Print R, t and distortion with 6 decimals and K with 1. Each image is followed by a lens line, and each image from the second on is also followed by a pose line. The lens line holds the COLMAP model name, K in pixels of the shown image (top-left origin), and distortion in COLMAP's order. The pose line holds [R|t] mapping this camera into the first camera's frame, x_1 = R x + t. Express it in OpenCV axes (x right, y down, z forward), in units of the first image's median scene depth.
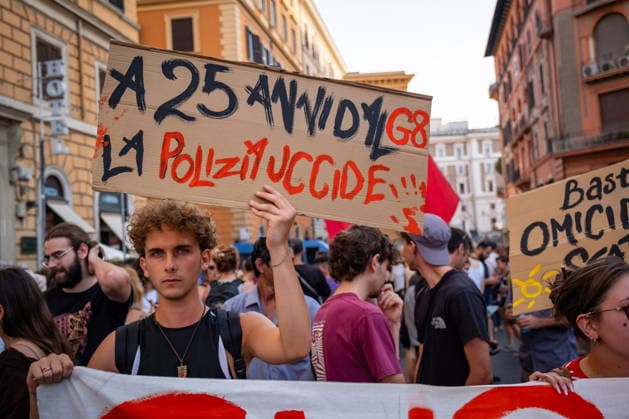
lens RADIAL K [[656.4, 0, 291.9], [0, 656.4, 208.7], [0, 0, 1]] dist [0.001937, -0.000471]
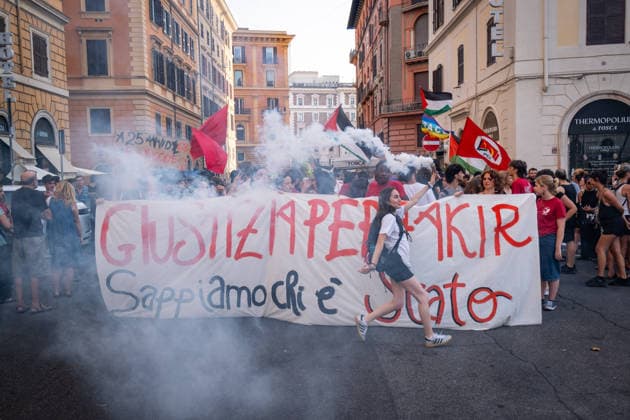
lens RADIAL K [[571.9, 0, 315.0], [0, 571.9, 210.0], [0, 0, 1]] dist [0.014537, 0.002832]
pose [[0.975546, 0.027084, 0.218121, 0.006669], [-0.052130, 0.992574, 0.109906, -0.007477], [-0.213524, -0.118590, 0.969713, -0.115944]]
